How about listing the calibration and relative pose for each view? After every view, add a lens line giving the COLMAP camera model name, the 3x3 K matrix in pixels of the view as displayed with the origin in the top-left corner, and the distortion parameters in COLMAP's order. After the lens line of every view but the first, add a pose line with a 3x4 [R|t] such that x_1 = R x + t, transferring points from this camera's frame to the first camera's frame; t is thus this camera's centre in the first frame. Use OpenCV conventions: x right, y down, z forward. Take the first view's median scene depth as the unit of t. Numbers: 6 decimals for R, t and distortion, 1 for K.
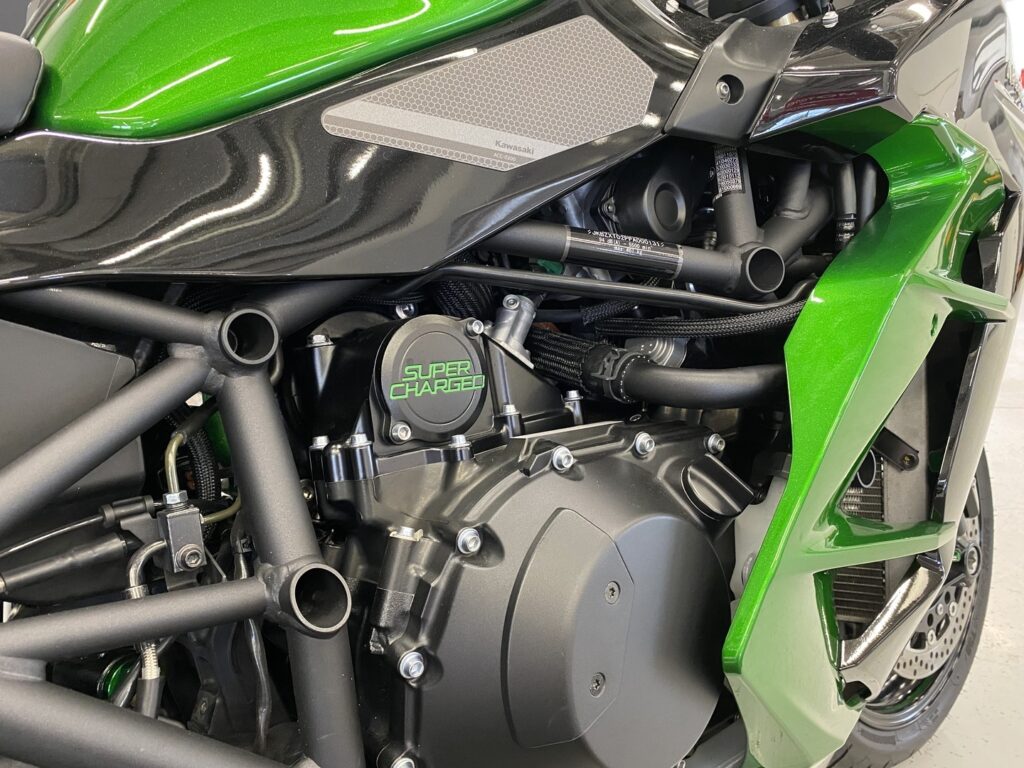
lens RADIAL K [[786.9, 0, 512.0], [0, 786.9, 384.0], [0, 0, 1]] dist [0.008623, 0.002549]
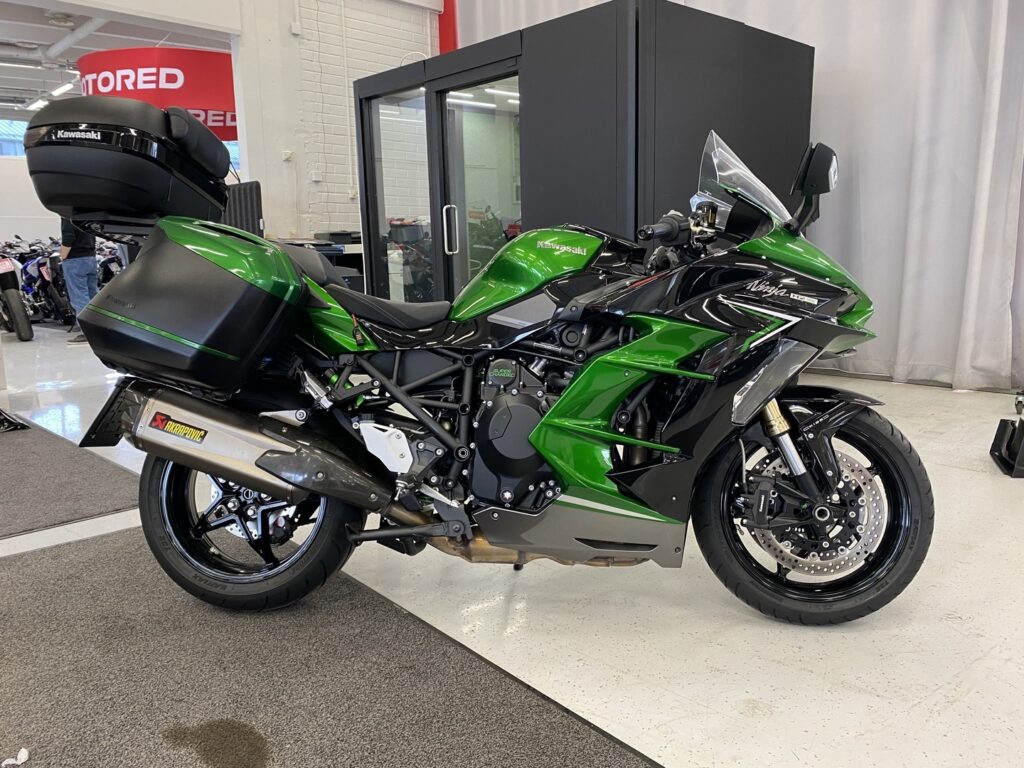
lens RADIAL K [[786.9, 0, 512.0], [0, 786.9, 384.0], [0, 0, 1]] dist [0.008623, 0.002549]
pose [[0.685884, 0.096140, -0.721333, 2.800217], [-0.149989, 0.988628, -0.010852, 0.082516], [0.712086, 0.115635, 0.692504, -1.824252]]
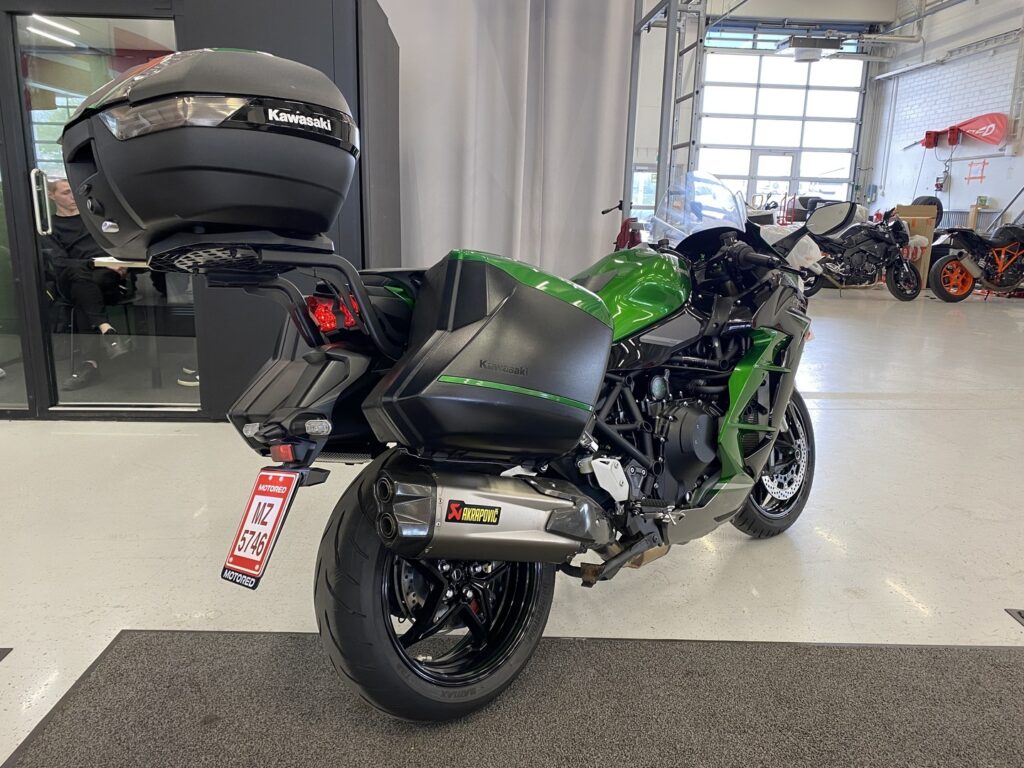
lens RADIAL K [[785.2, 0, 512.0], [0, 785.2, 384.0], [0, 0, 1]] dist [0.078406, -0.001036]
pose [[0.998221, -0.005582, 0.059360, -1.150631], [0.006854, 0.999751, -0.021247, 0.057096], [-0.059226, 0.021616, 0.998011, -3.410596]]
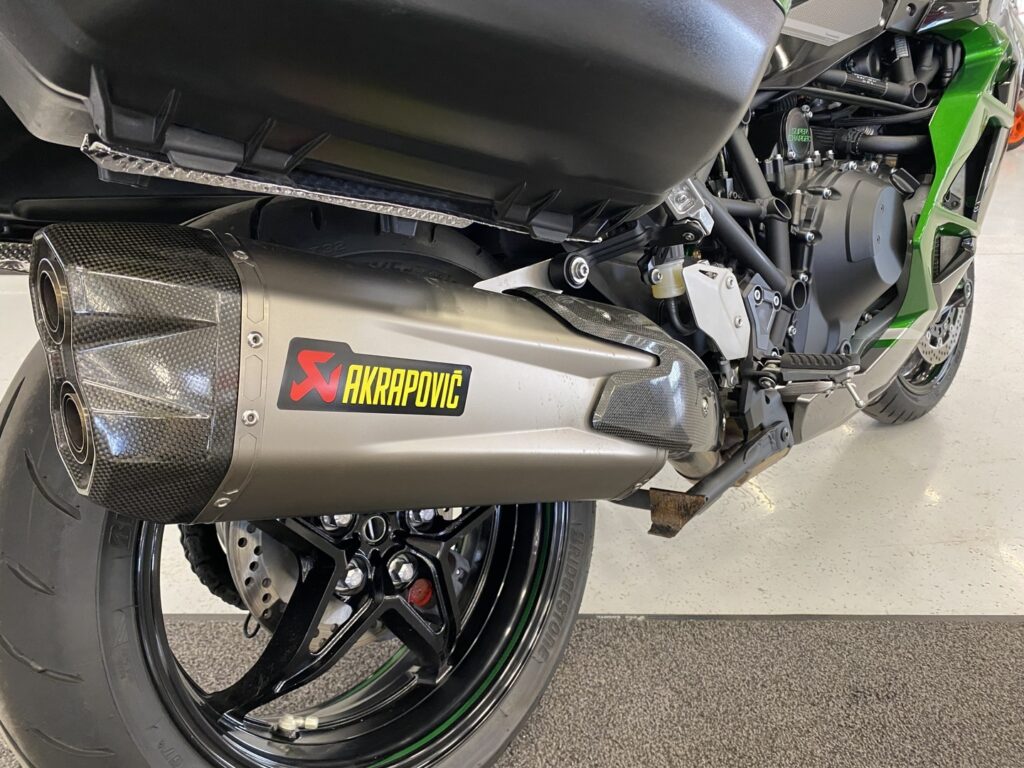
lens RADIAL K [[797.2, 0, 512.0], [0, 797.2, 384.0], [0, 0, 1]] dist [0.003013, -0.005402]
pose [[0.997444, -0.024831, 0.066999, -1.024769], [0.016177, 0.991803, 0.126750, 0.378023], [-0.069597, -0.125343, 0.989669, -1.300523]]
